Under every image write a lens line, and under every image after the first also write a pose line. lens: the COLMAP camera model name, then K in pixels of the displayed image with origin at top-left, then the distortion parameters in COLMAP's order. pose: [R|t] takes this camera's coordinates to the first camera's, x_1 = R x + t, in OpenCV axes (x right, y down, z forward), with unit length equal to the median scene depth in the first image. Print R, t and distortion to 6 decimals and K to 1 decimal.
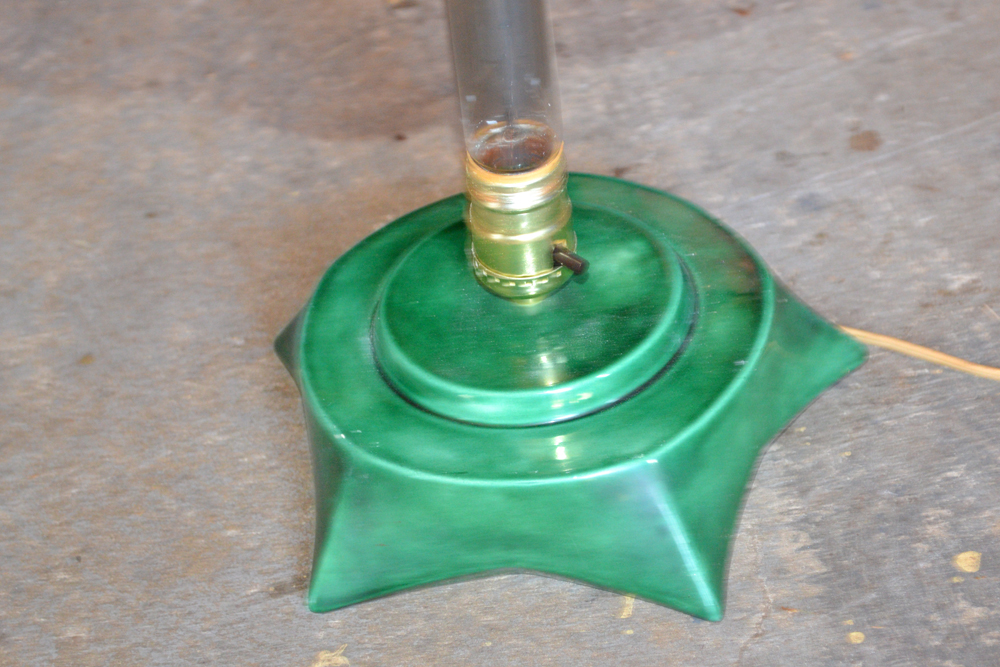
lens RADIAL K [[2347.3, 0, 500.0], [0, 2347.3, 333.5], [0, 0, 1]] dist [0.072919, 0.137226]
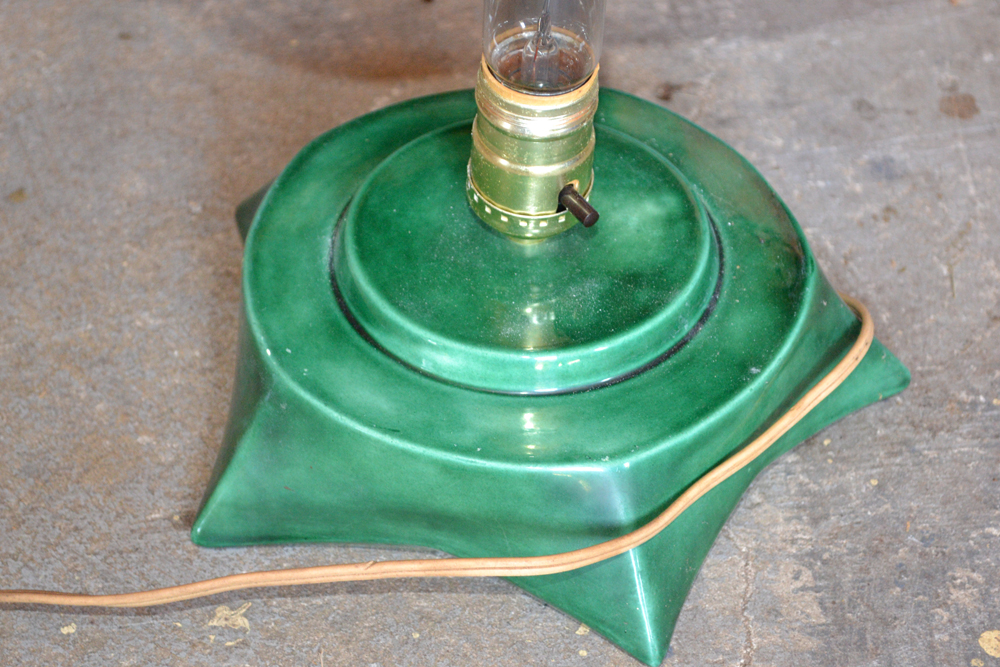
lens RADIAL K [[2347.3, 0, 500.0], [0, 2347.3, 333.5], [0, 0, 1]] dist [0.072919, 0.137226]
pose [[0.983342, 0.181373, 0.011888, -0.004527], [-0.181736, 0.979969, 0.081445, -0.045986], [0.003122, -0.082249, 0.996607, 0.159525]]
